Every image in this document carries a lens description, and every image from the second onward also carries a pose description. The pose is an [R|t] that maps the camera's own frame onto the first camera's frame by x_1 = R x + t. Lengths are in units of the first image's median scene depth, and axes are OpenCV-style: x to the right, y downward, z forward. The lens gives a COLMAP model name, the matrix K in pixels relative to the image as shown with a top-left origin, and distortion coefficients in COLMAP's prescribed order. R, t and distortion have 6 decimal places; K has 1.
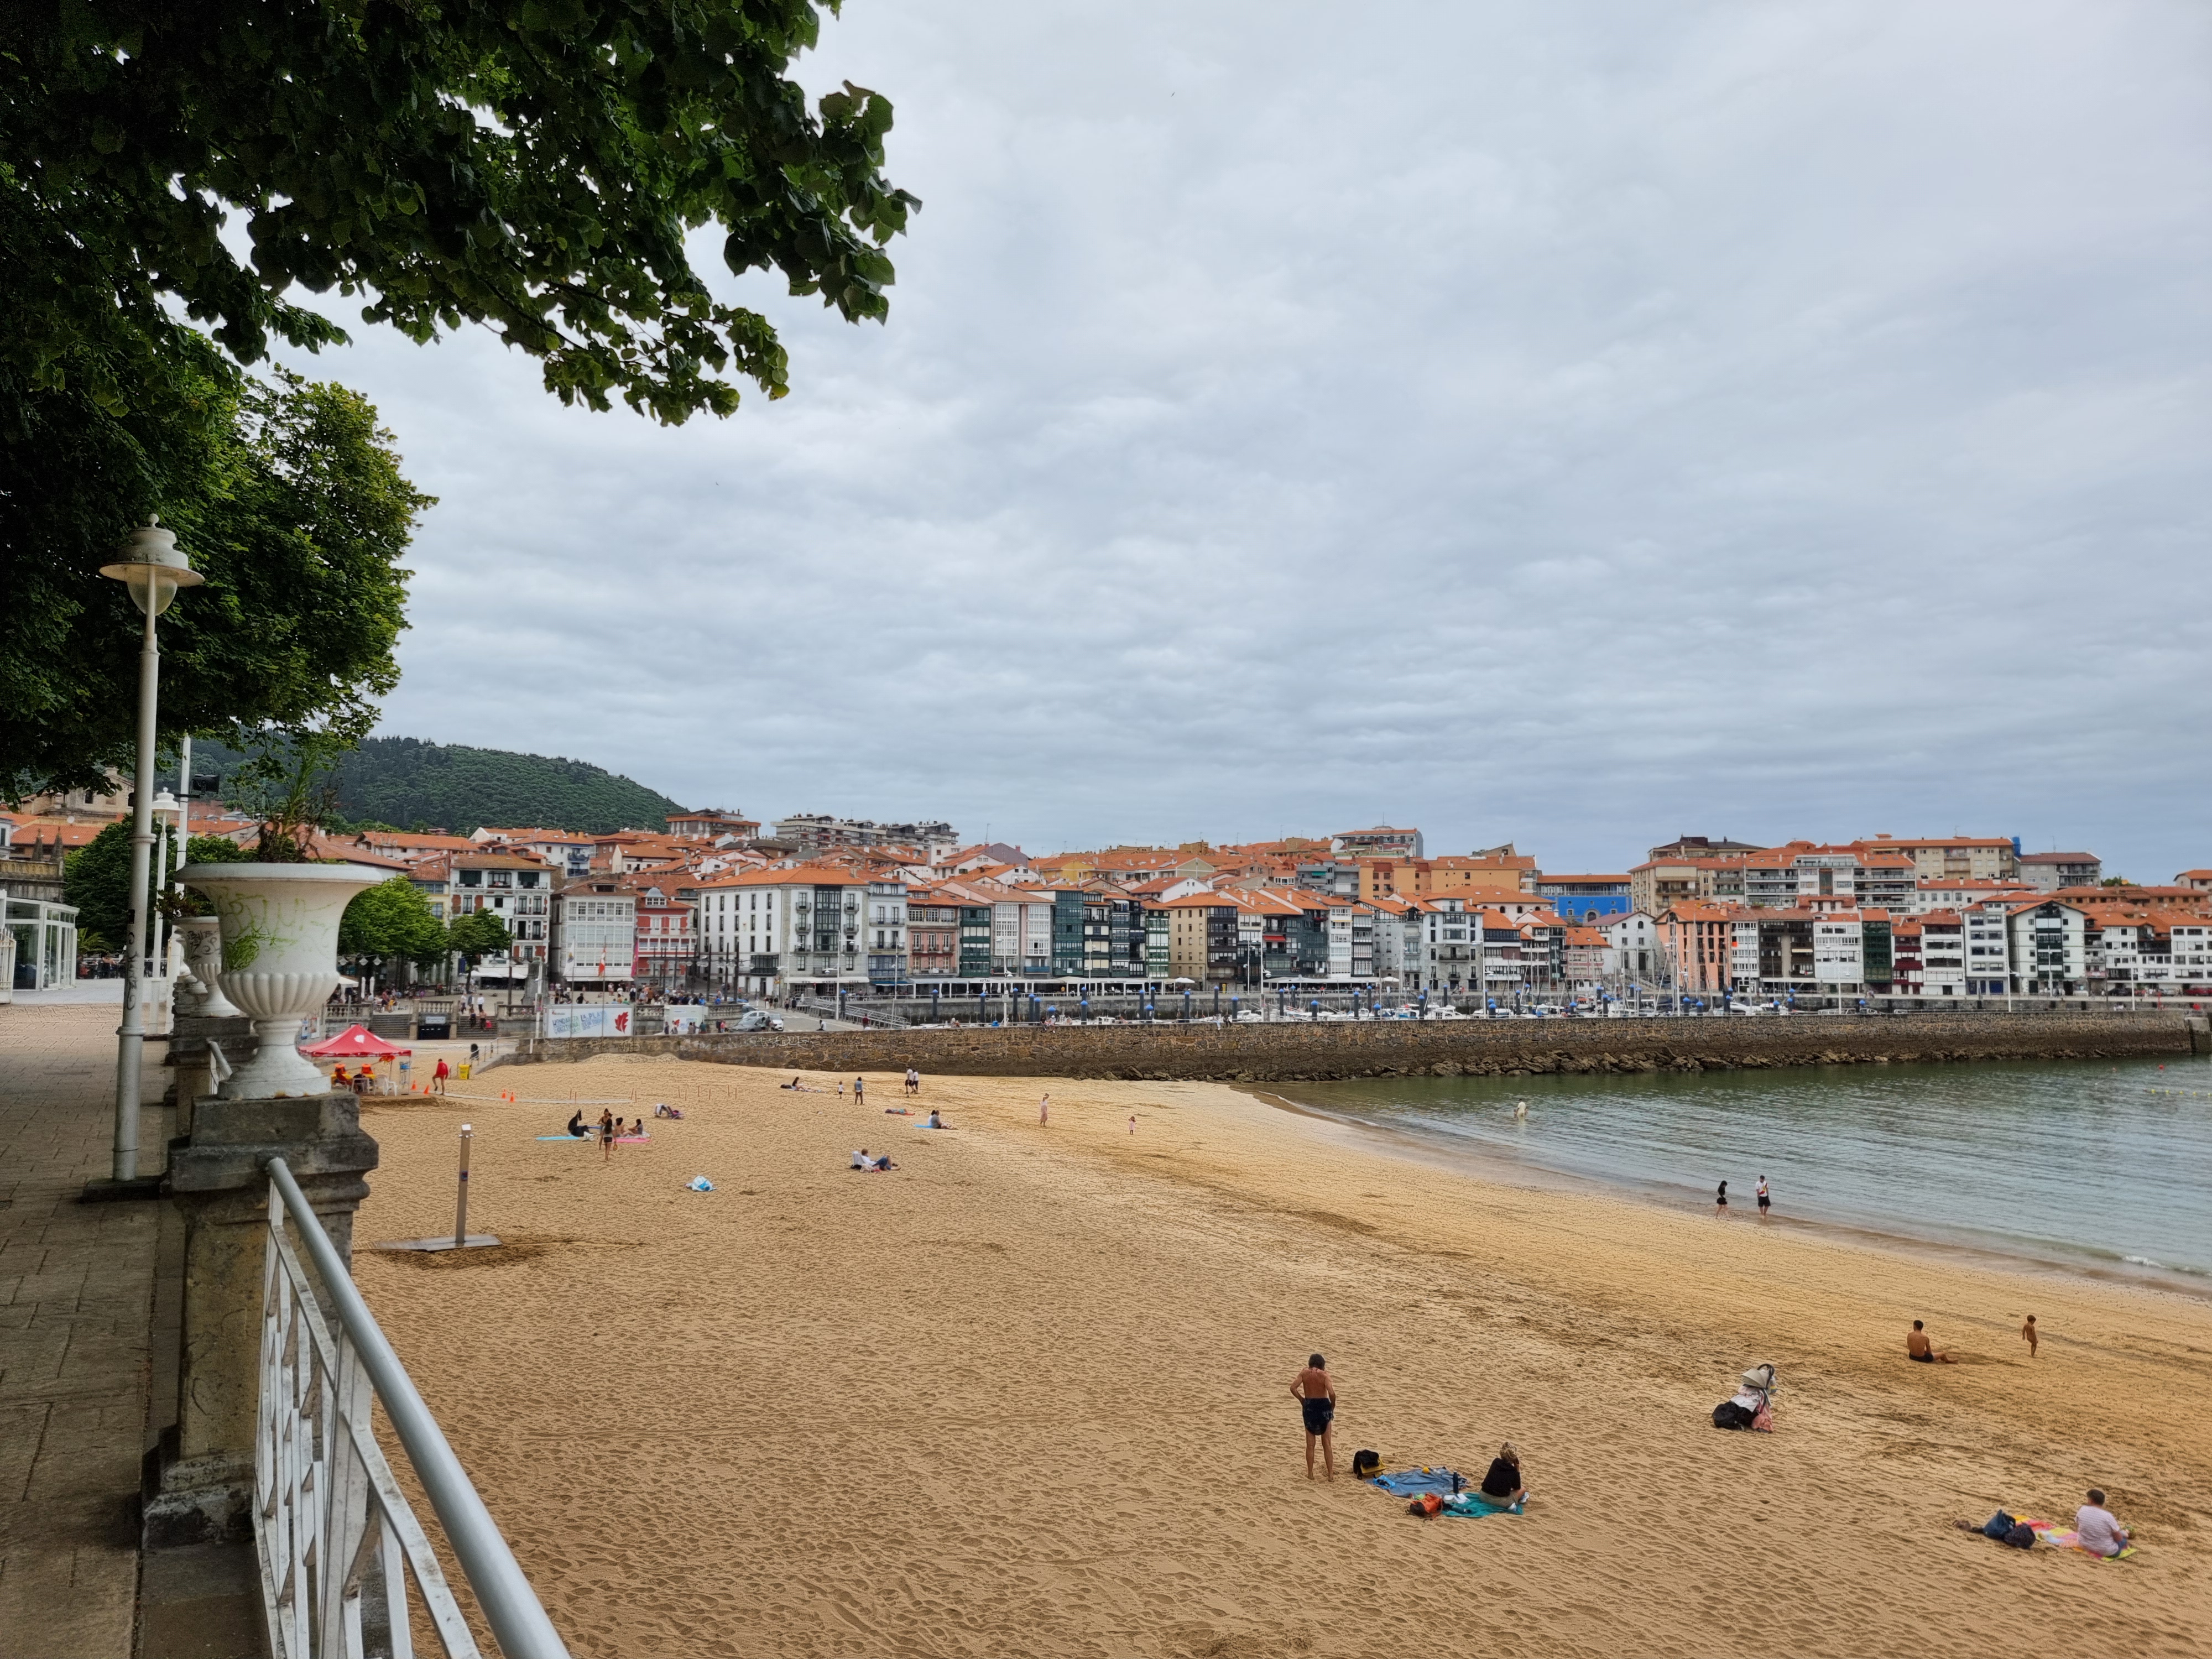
lens RADIAL K [[1525.8, 0, 1111.0], [0, 1525.8, 845.1], [0, 0, 1]] dist [0.077467, -0.053786]
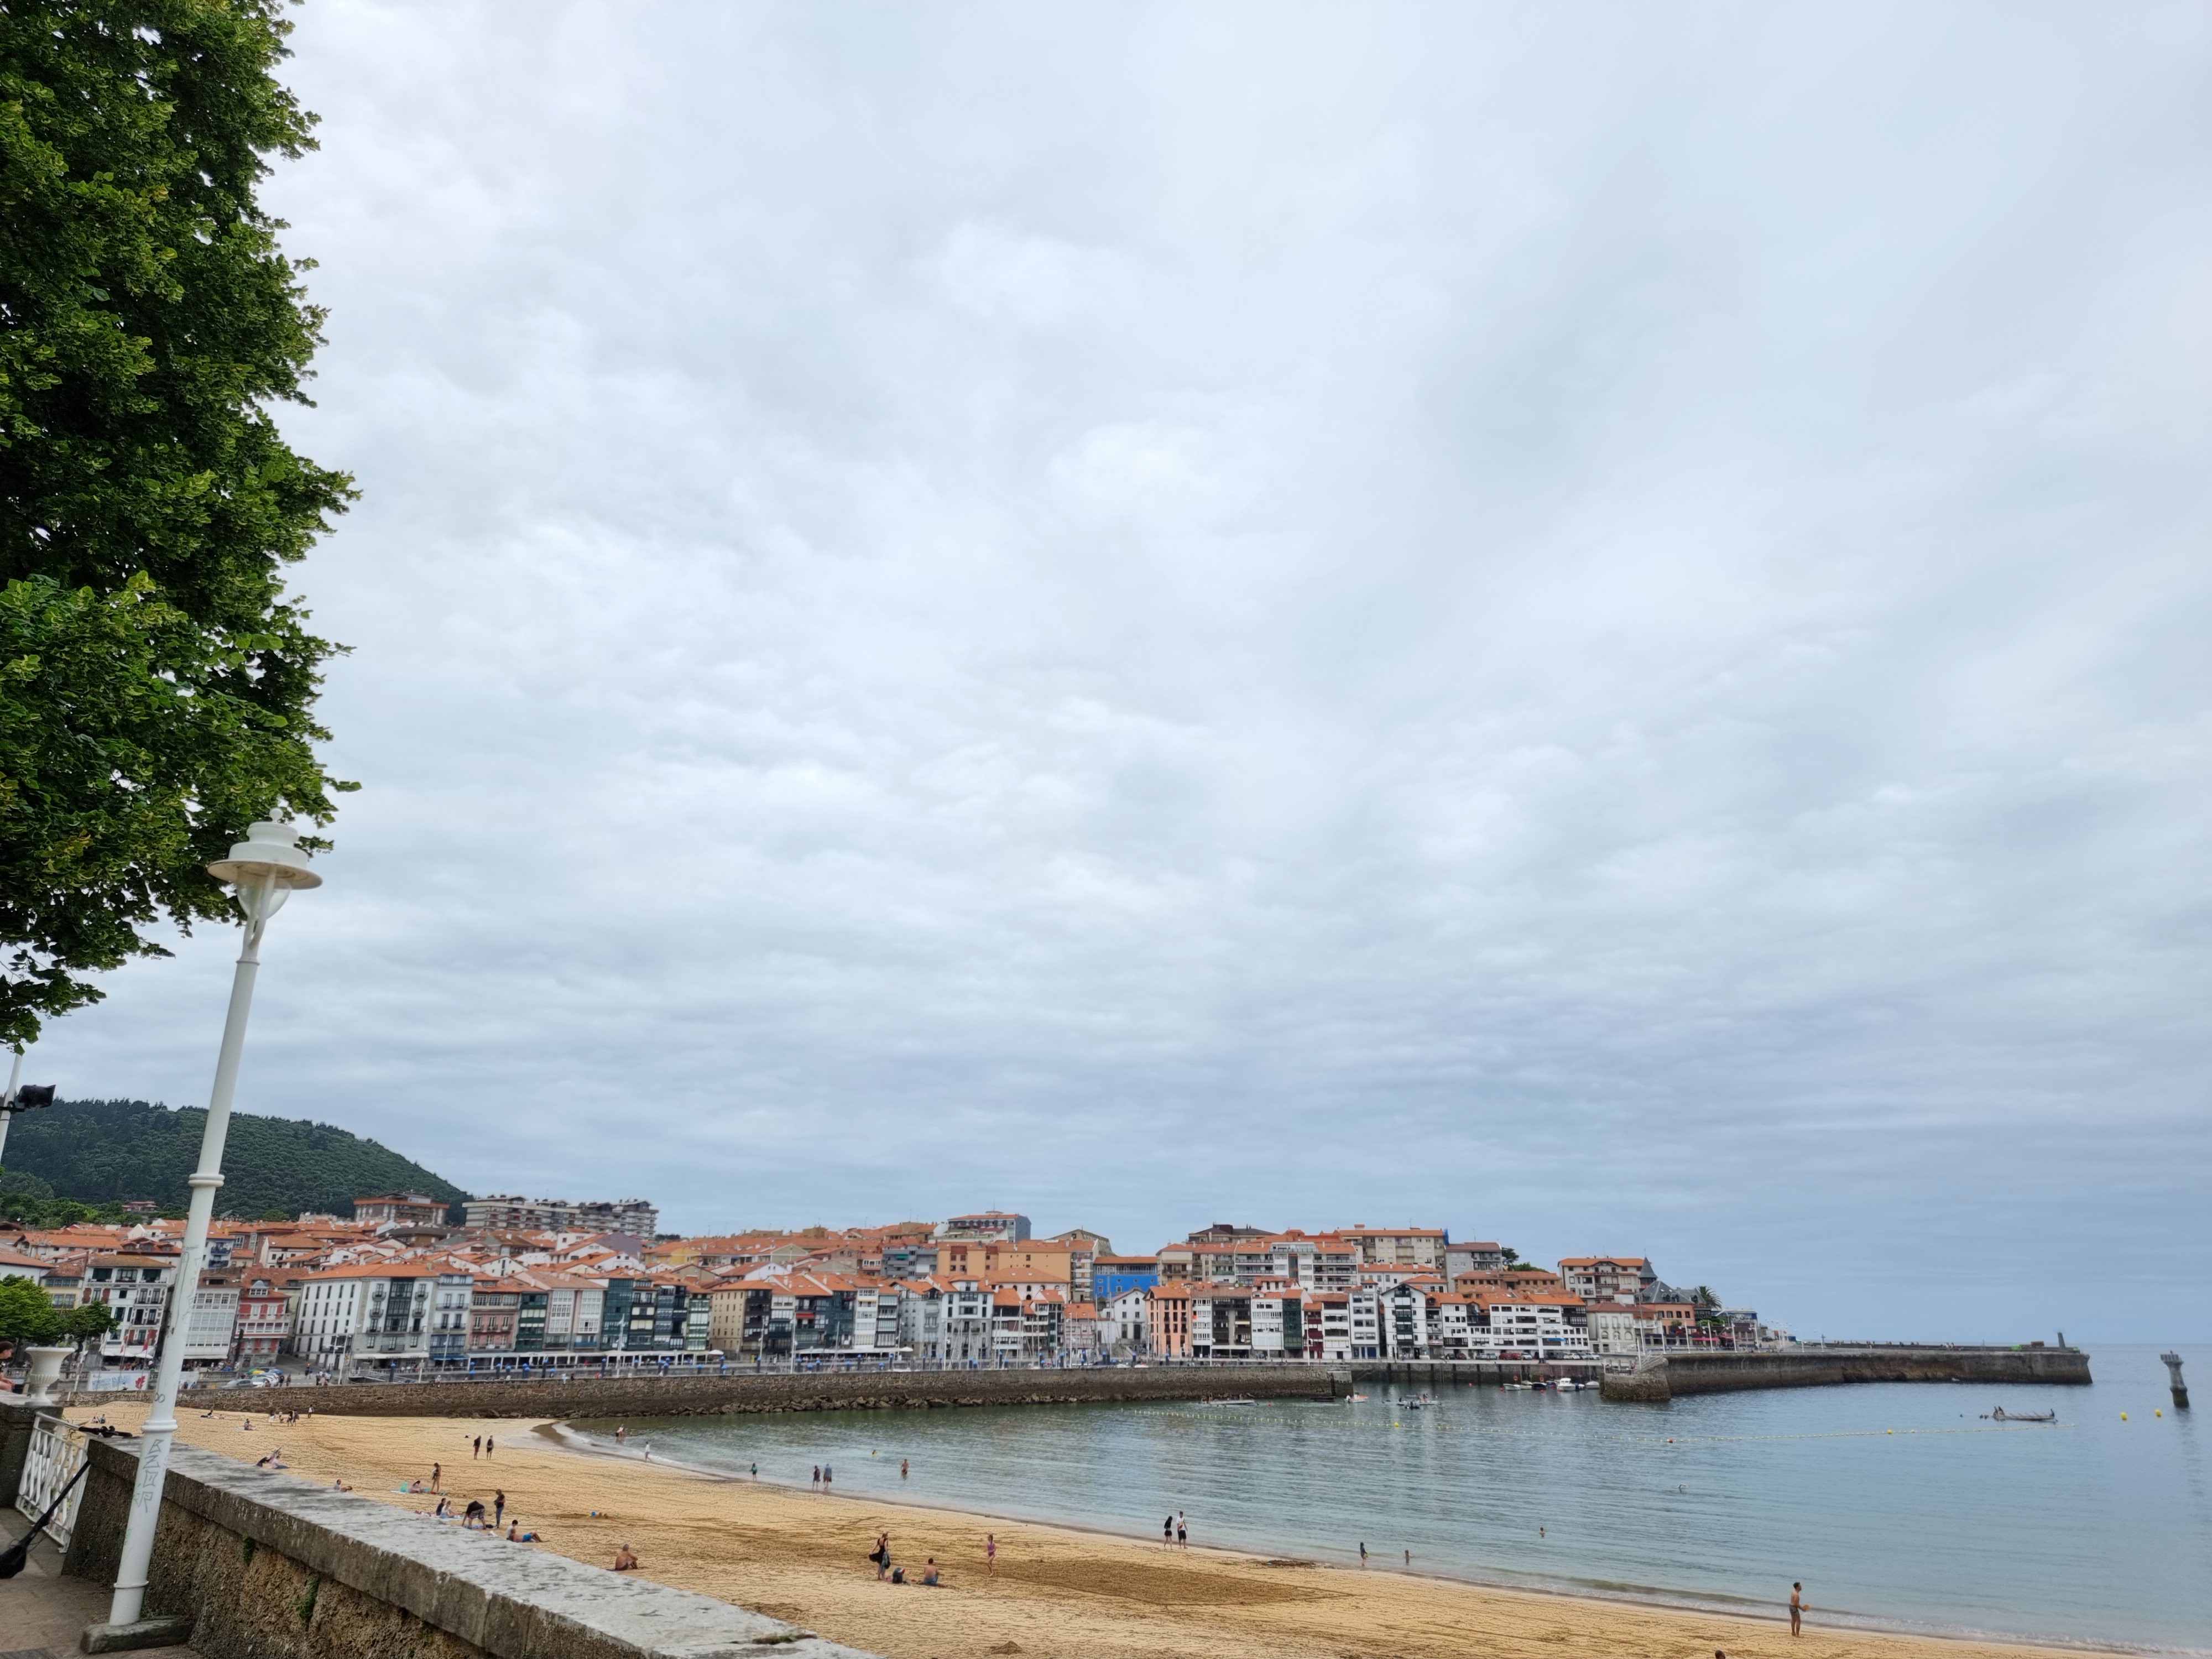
lens RADIAL K [[1527.9, 0, 1120.0], [0, 1527.9, 834.5], [0, 0, 1]] dist [0.091651, -0.075243]
pose [[0.992443, 0.035964, 0.117317, 0.194868], [-0.007323, 0.971740, -0.235941, -0.024505], [-0.122487, 0.233299, 0.964660, -0.336743]]
